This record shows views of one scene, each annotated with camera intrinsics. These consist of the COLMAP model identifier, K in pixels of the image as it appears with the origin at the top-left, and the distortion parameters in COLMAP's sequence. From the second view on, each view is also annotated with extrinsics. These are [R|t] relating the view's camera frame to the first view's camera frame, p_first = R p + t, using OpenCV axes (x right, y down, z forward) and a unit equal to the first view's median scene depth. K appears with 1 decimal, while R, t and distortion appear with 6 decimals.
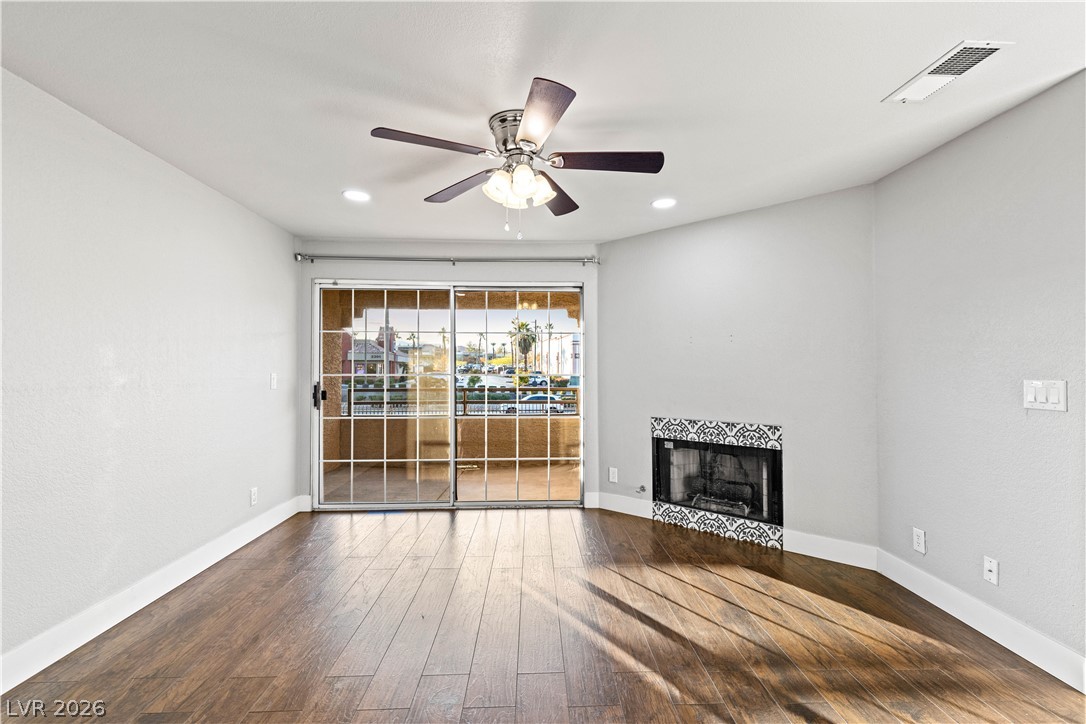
lens RADIAL K [[488.9, 0, 548.5], [0, 488.9, 362.6], [0, 0, 1]] dist [-0.001251, -0.000506]
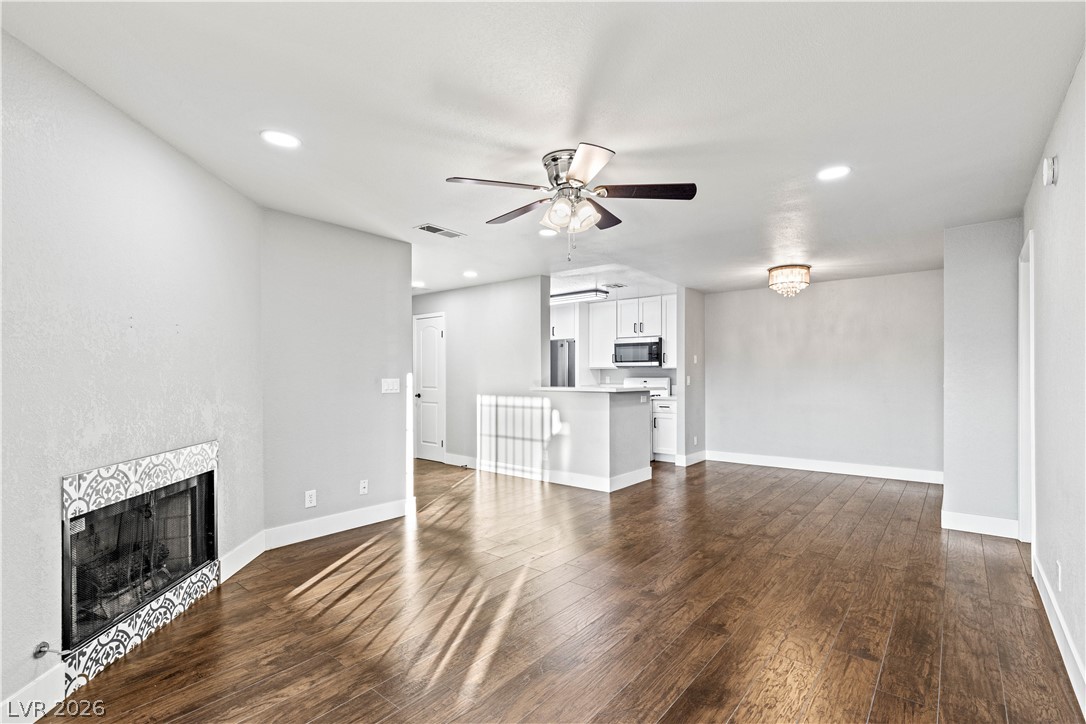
lens RADIAL K [[488.9, 0, 549.1], [0, 488.9, 371.1], [0, 0, 1]] dist [-0.001251, -0.000506]
pose [[-0.743801, 0.007568, 0.668358, -0.404245], [-0.005787, 0.999826, -0.017762, 0.016376], [-0.668376, -0.017079, -0.743628, 0.966851]]
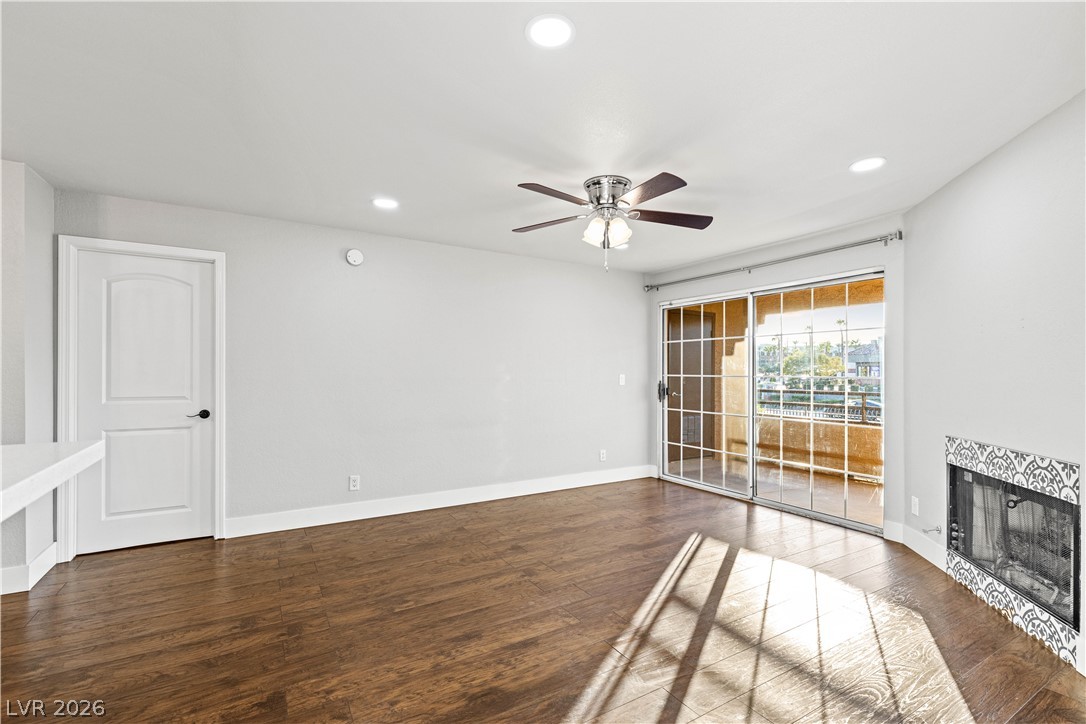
lens RADIAL K [[488.9, 0, 533.9], [0, 488.9, 371.3], [0, 0, 1]] dist [-0.001251, -0.000506]
pose [[0.453773, -0.000652, -0.891117, 0.544329], [0.012431, 0.999907, 0.005598, 0.001784], [0.891030, -0.013618, 0.453739, 0.101874]]
